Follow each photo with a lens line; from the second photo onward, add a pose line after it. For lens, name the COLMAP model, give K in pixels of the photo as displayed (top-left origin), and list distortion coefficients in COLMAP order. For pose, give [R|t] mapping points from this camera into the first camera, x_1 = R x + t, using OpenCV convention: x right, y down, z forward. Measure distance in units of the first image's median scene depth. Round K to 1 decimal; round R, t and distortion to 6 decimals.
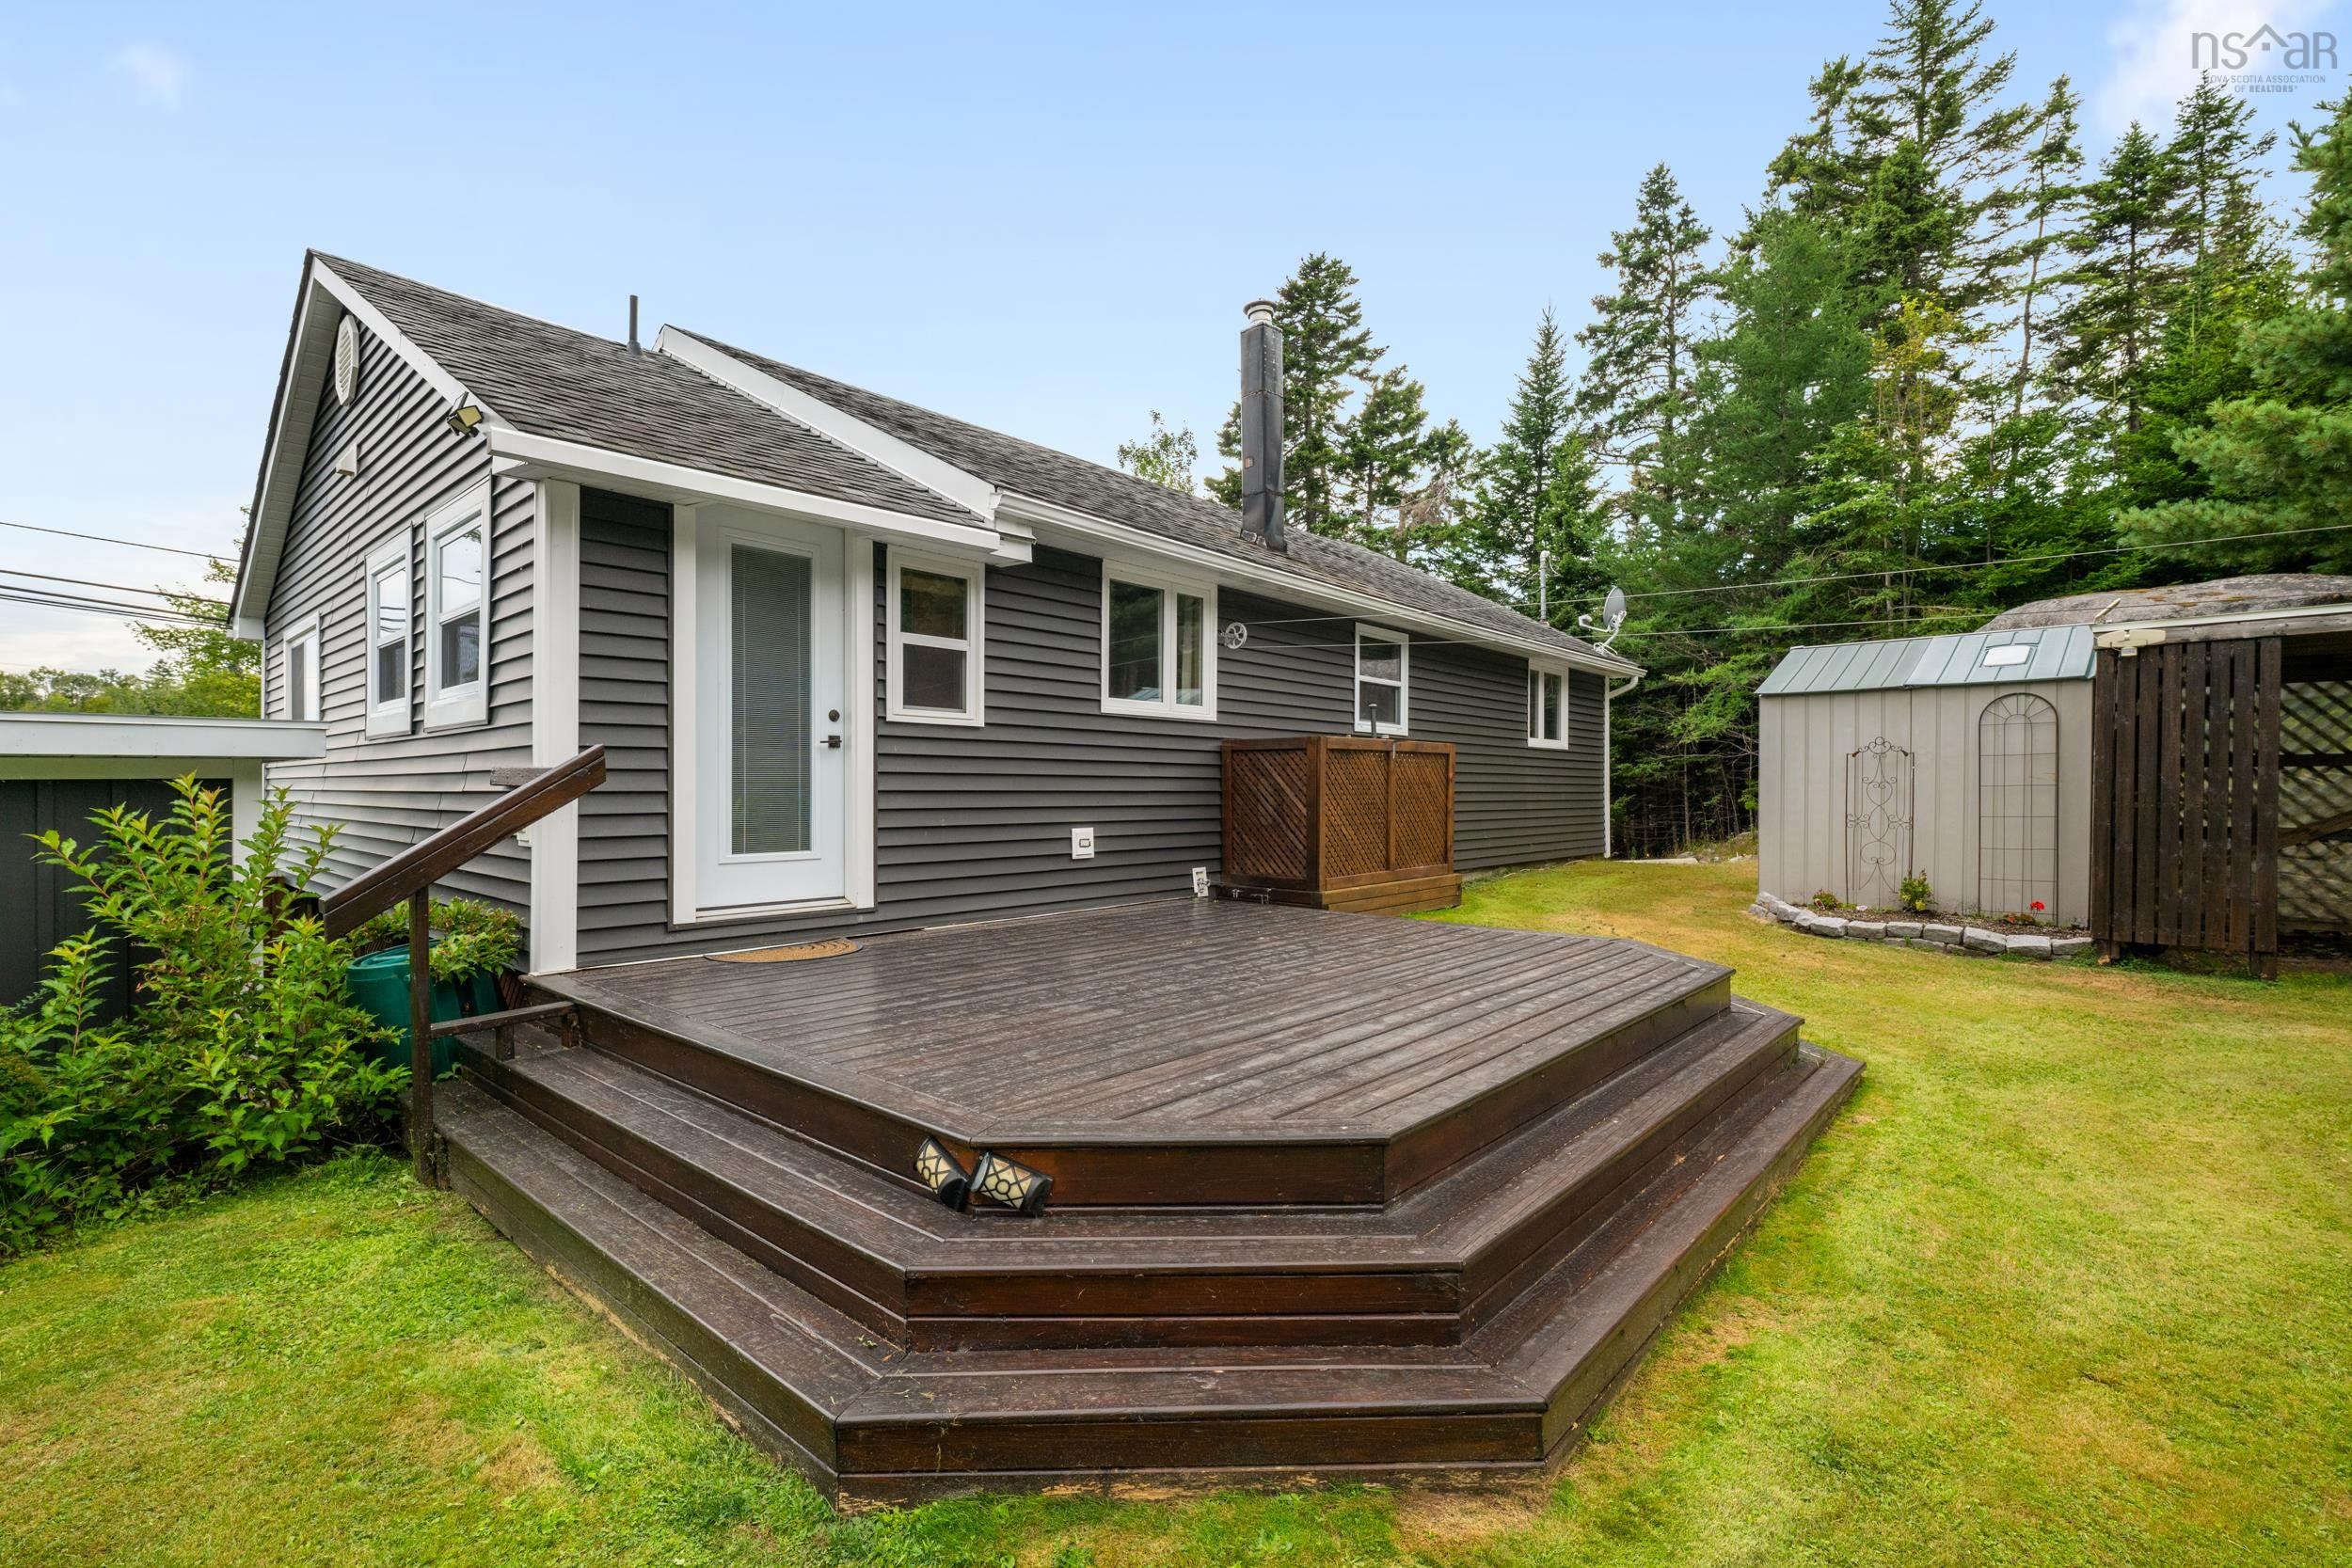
lens RADIAL K [[1044.7, 0, 1176.1], [0, 1044.7, 793.8], [0, 0, 1]] dist [-0.002282, 0.000179]
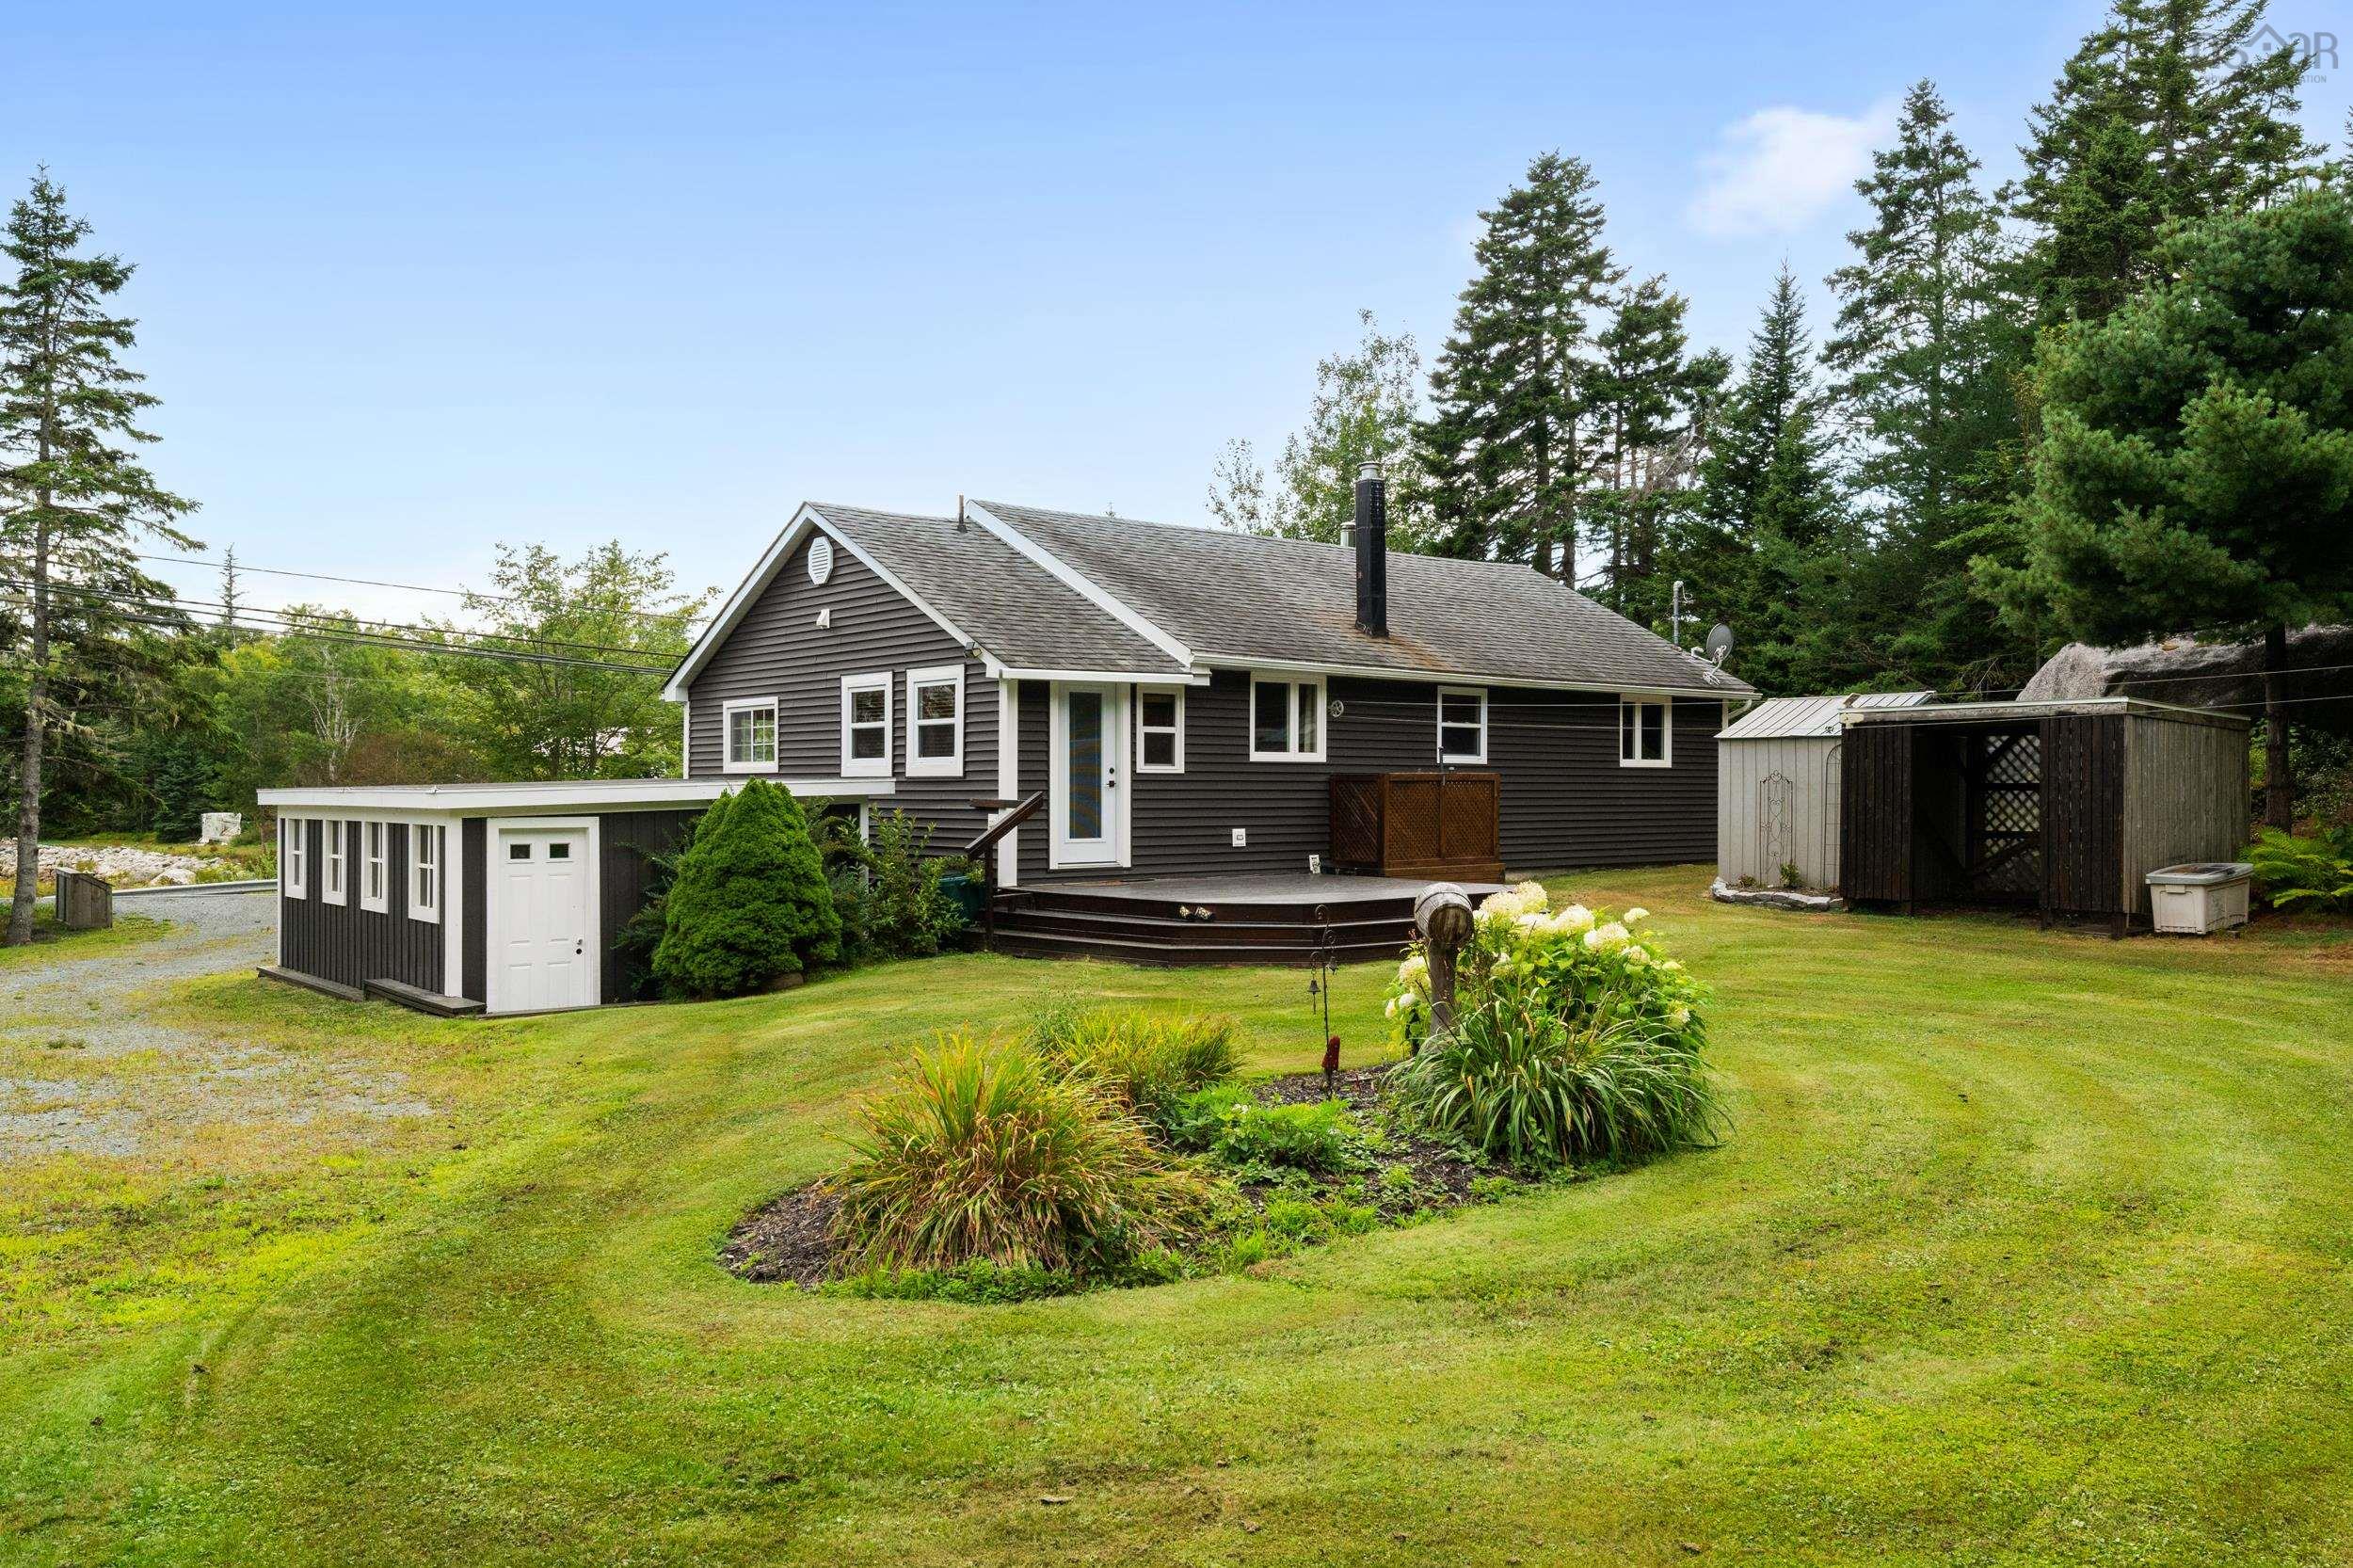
lens RADIAL K [[1761.5, 0, 1178.9], [0, 1761.5, 791.0], [0, 0, 1]] dist [0.001205, 0.000027]
pose [[0.988038, -0.001114, -0.154206, 0.180688], [0.000817, 0.999998, -0.001991, -0.016758], [0.154208, 0.001841, 0.988037, -1.308519]]
